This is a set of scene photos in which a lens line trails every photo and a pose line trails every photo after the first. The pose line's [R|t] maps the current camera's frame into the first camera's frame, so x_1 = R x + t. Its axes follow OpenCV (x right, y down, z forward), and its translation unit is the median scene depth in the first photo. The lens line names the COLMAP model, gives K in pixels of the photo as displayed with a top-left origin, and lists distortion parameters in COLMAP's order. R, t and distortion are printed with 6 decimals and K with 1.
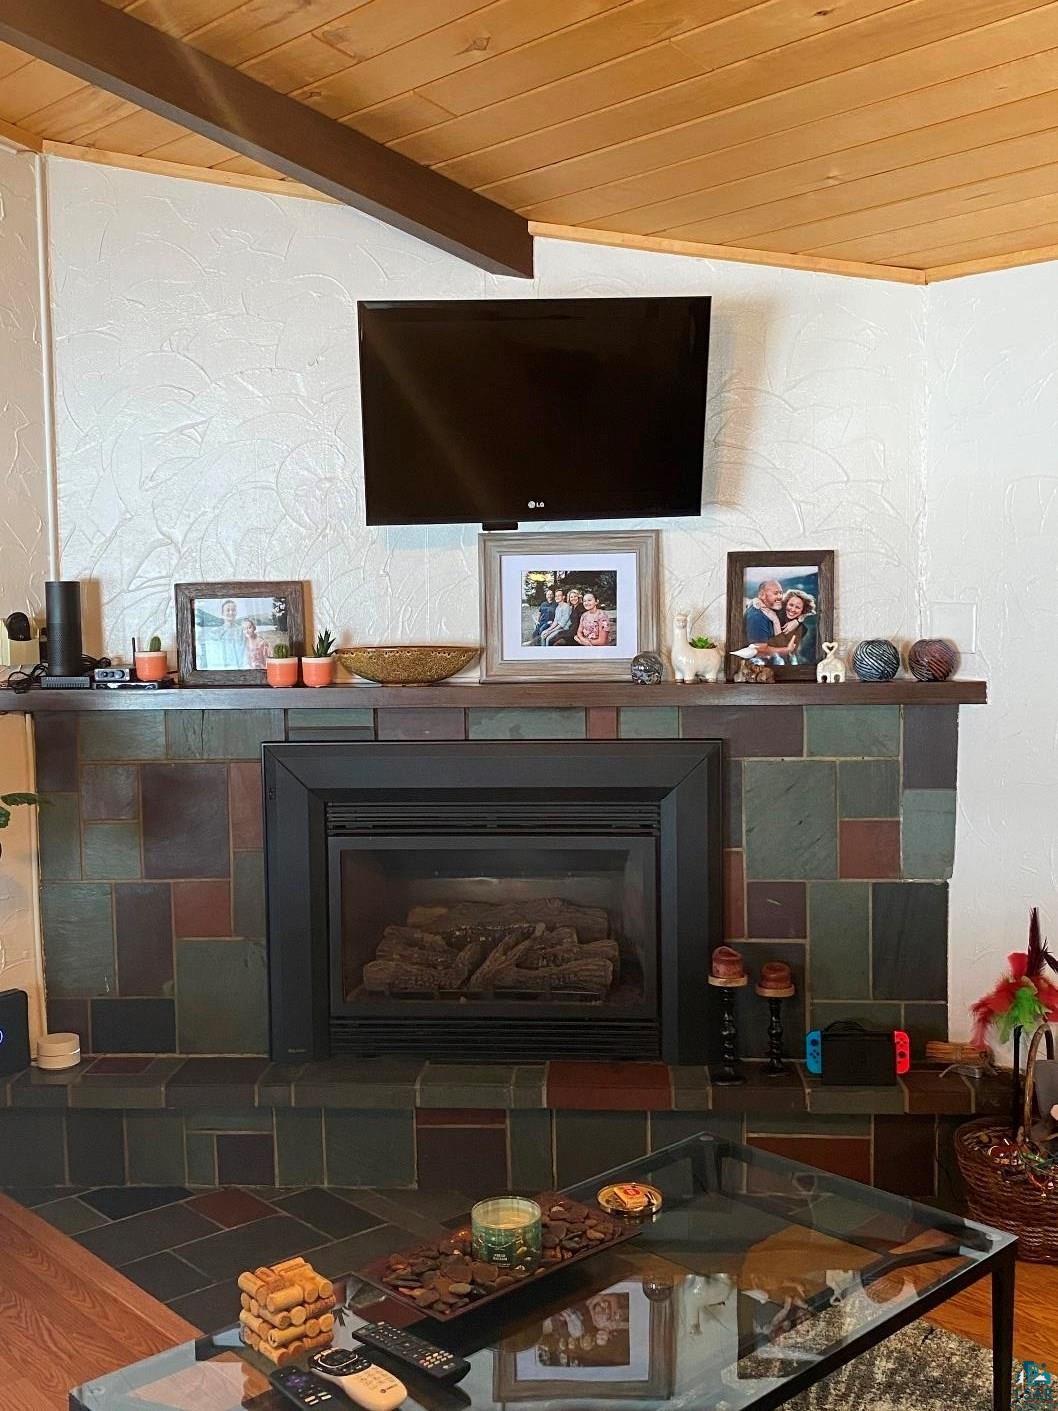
lens RADIAL K [[1452.7, 0, 529.0], [0, 1452.7, 705.5], [0, 0, 1]] dist [0.146524, 0.002786]
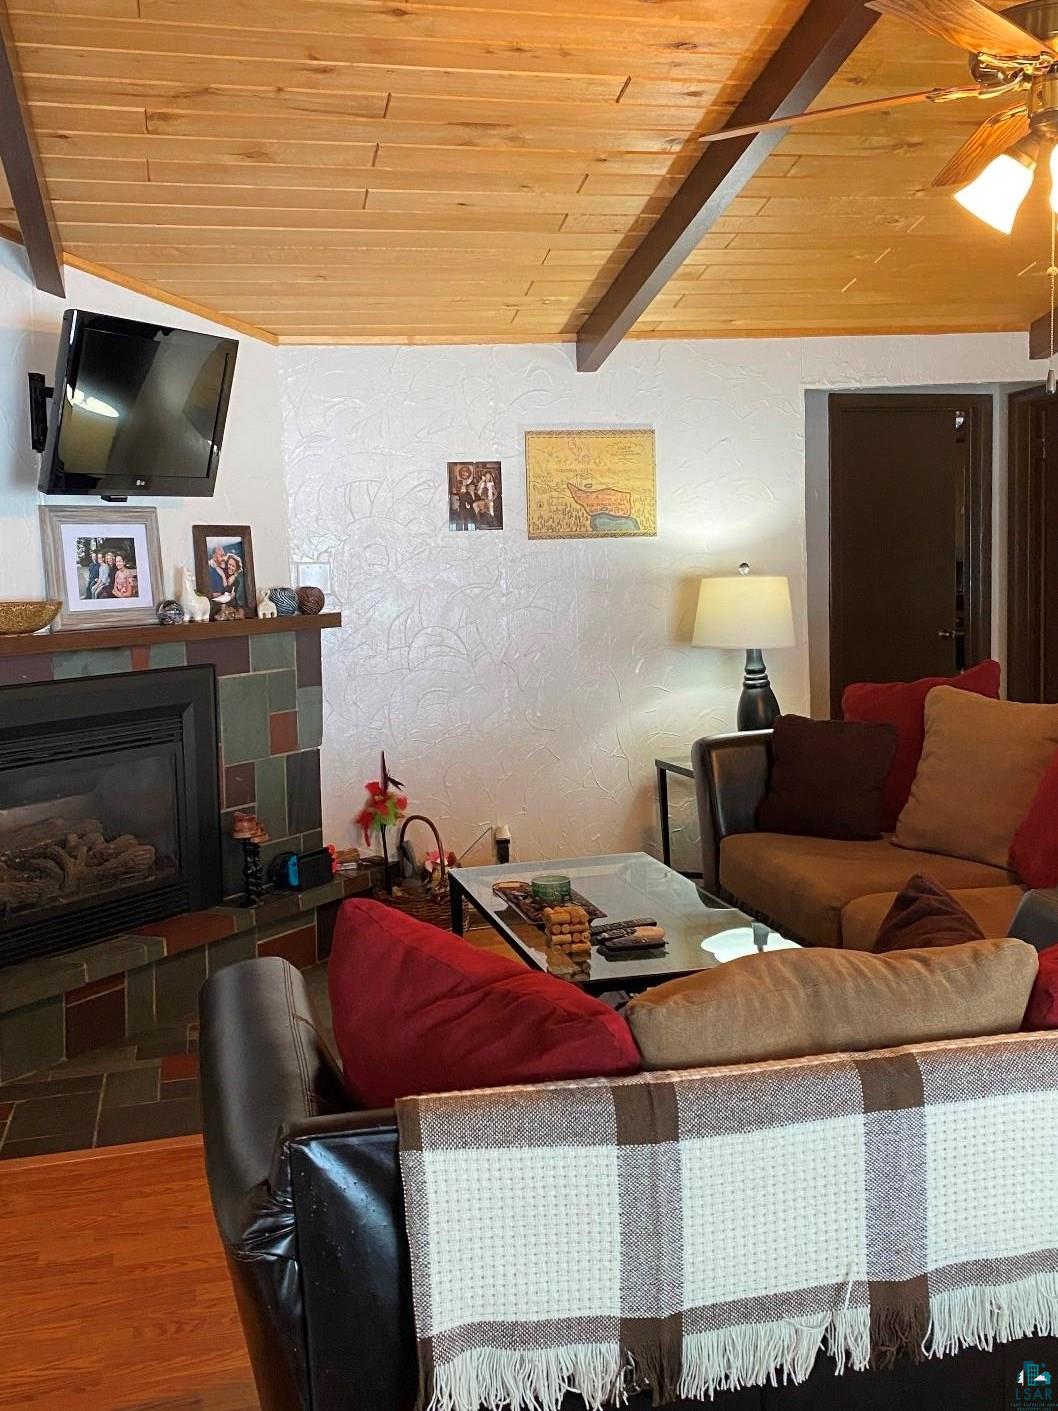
lens RADIAL K [[1452.7, 0, 529.0], [0, 1452.7, 705.5], [0, 0, 1]] dist [0.146524, 0.002786]
pose [[0.494951, -0.093421, 0.863885, -0.893088], [0.106623, 0.993220, 0.046320, 0.030091], [-0.862355, 0.069184, 0.501556, 0.066892]]
